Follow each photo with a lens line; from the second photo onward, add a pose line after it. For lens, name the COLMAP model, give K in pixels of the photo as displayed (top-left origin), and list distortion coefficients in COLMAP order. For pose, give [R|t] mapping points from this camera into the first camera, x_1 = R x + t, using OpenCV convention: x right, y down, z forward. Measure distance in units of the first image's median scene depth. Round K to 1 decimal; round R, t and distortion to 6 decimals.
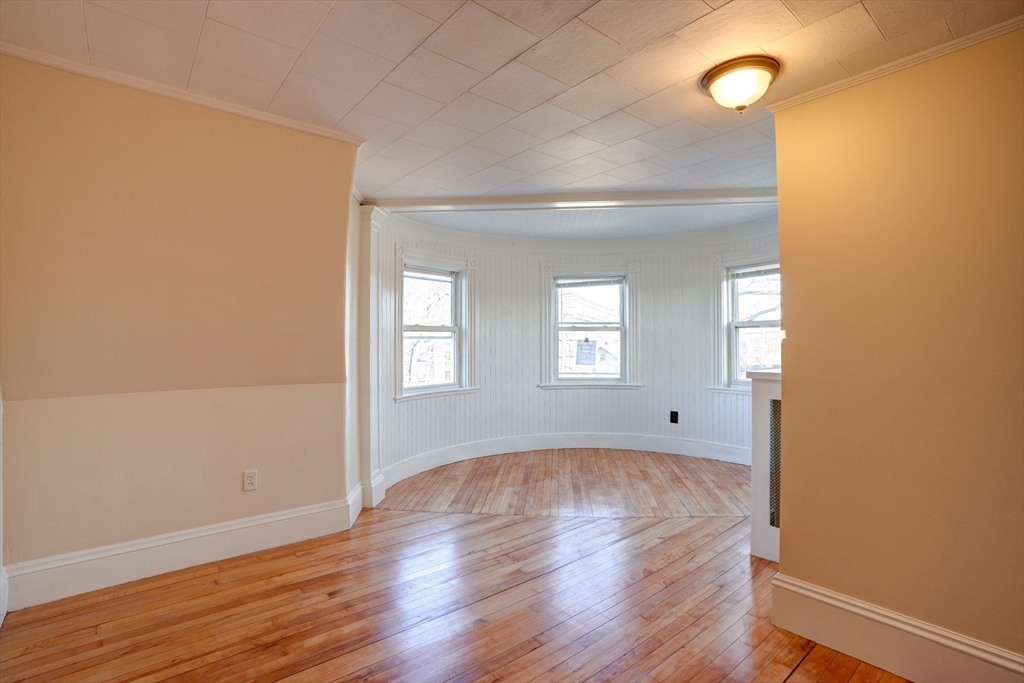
lens RADIAL K [[487.4, 0, 514.9], [0, 487.4, 338.8], [0, 0, 1]] dist [-0.070757, 0.028399]
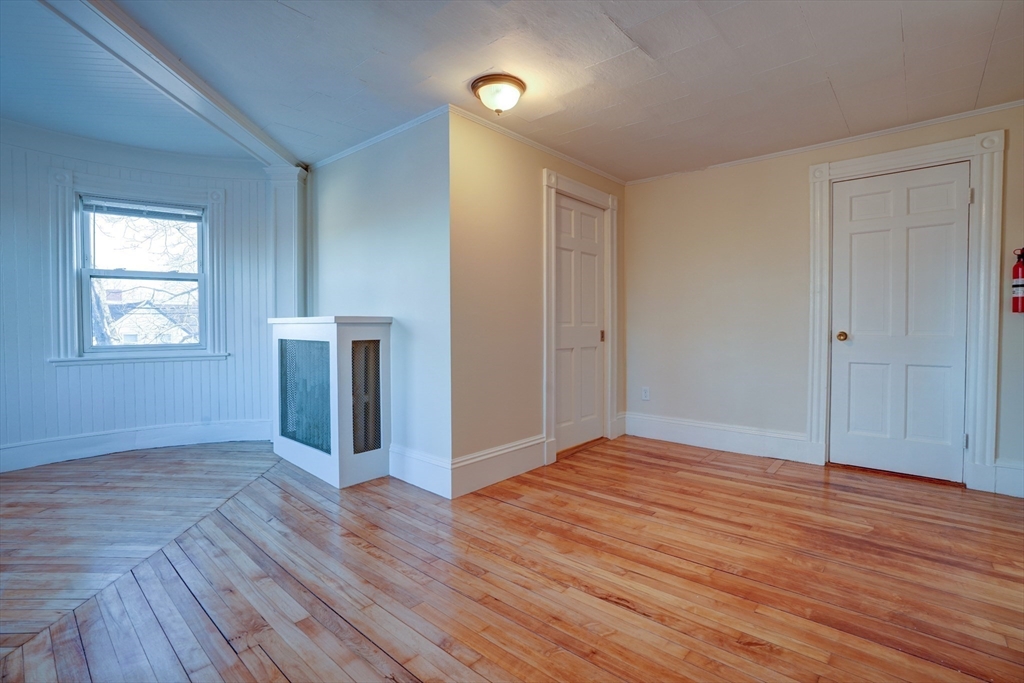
lens RADIAL K [[471.4, 0, 513.7], [0, 471.4, 337.7], [0, 0, 1]] dist [-0.067659, 0.026349]
pose [[-0.147167, -0.025337, 0.988787, -0.382000], [-0.003334, 0.999679, 0.025120, 0.058246], [-0.989106, 0.000400, -0.147204, 0.504576]]
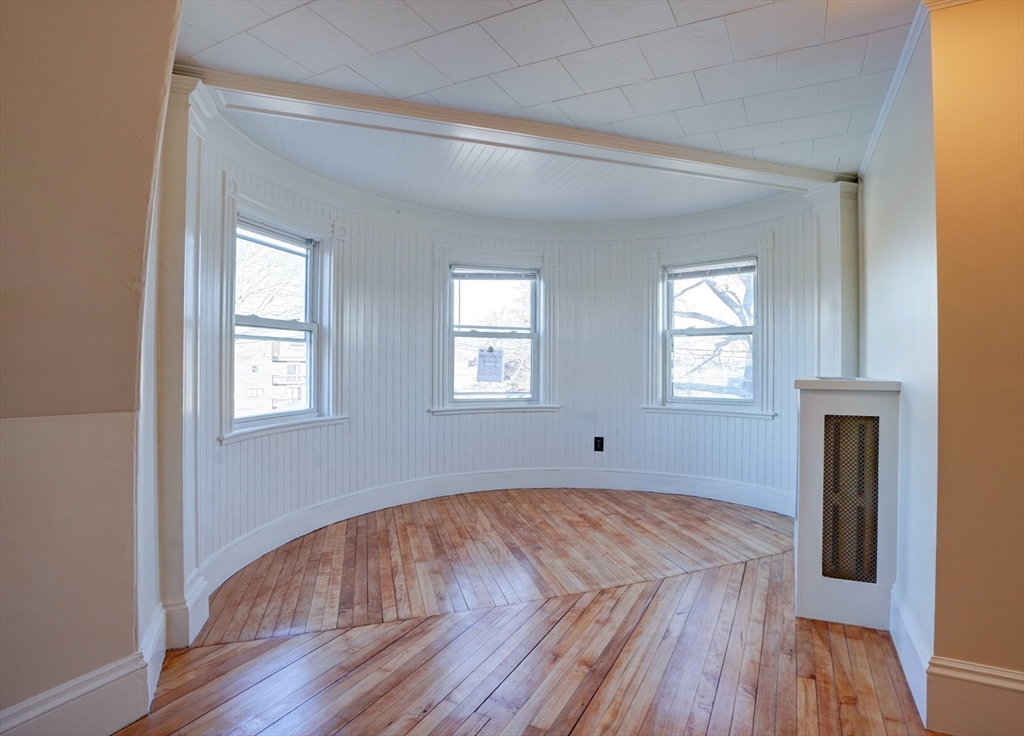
lens RADIAL K [[521.2, 0, 554.0], [0, 521.2, 363.2], [0, 0, 1]] dist [-0.081419, 0.039087]
pose [[0.905856, 0.007180, 0.423525, -0.140540], [-0.008623, 0.999962, 0.001492, 0.028555], [-0.423498, -0.005003, 0.905883, 0.277245]]
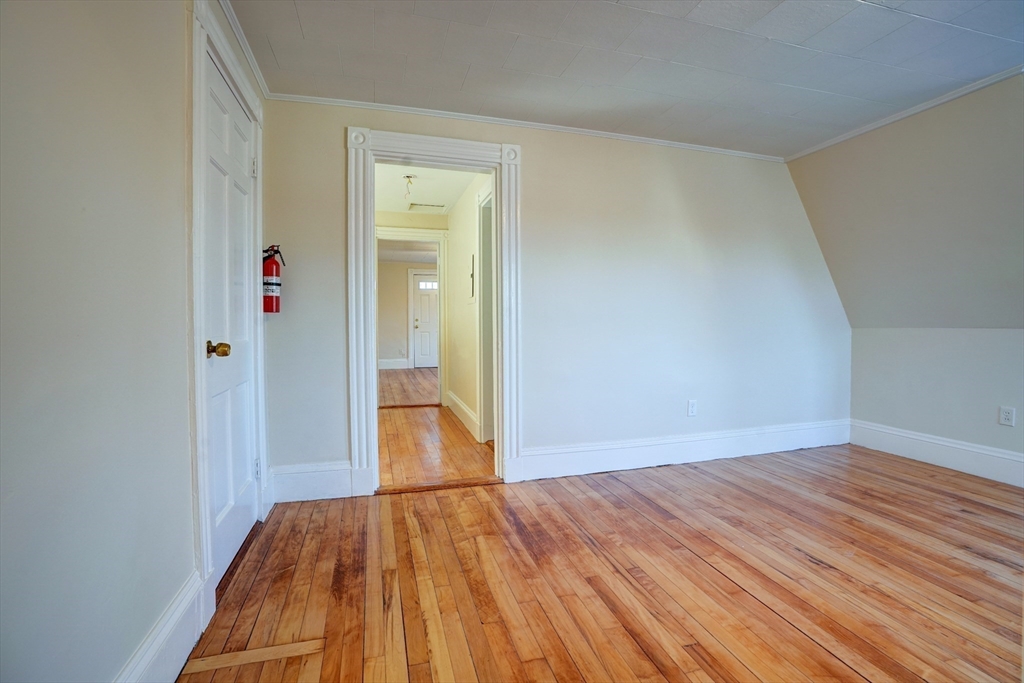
lens RADIAL K [[471.4, 0, 513.7], [0, 471.4, 337.7], [0, 0, 1]] dist [-0.067659, 0.026349]
pose [[-0.400688, 0.031568, -0.915671, 0.542998], [0.007103, 0.999483, 0.031349, 0.052615], [0.916187, 0.006058, -0.400705, 0.253235]]
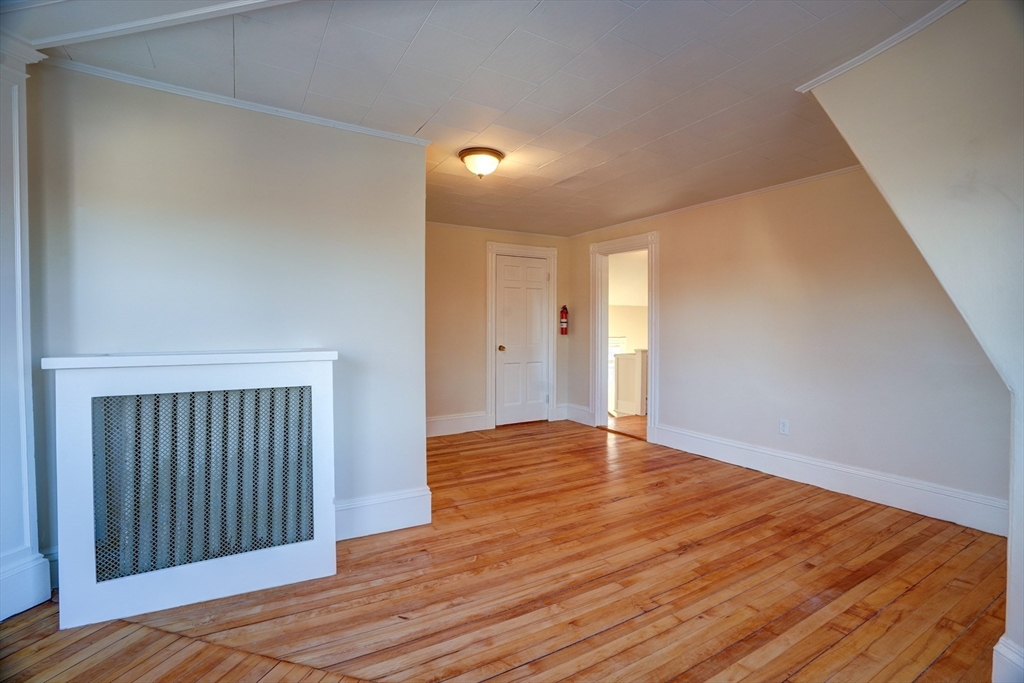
lens RADIAL K [[474.1, 0, 512.0], [0, 474.1, 341.5], [0, 0, 1]] dist [-0.066412, 0.023405]
pose [[-0.986522, -0.004578, 0.163562, 0.044569], [-0.000486, 0.999686, 0.025050, 0.021962], [-0.163625, 0.024633, -0.986215, 1.134933]]
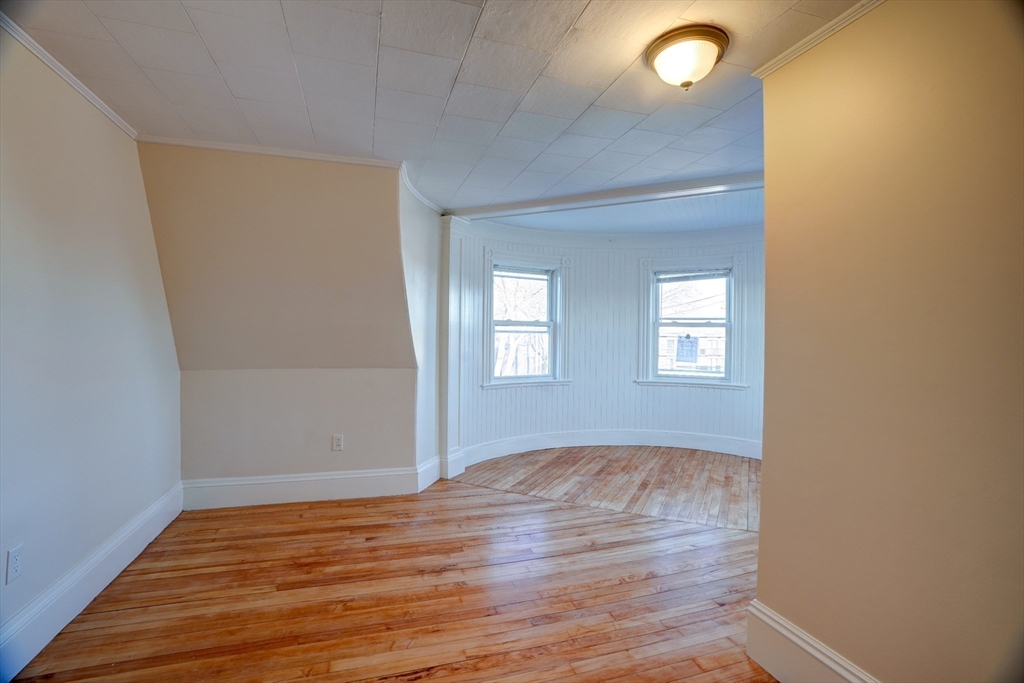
lens RADIAL K [[471.4, 0, 513.7], [0, 471.4, 337.7], [0, 0, 1]] dist [-0.067659, 0.026349]
pose [[0.927638, 0.015331, -0.373166, 0.221480], [-0.012510, 0.999872, 0.009979, 0.000568], [0.373271, -0.004589, 0.927711, 0.017660]]
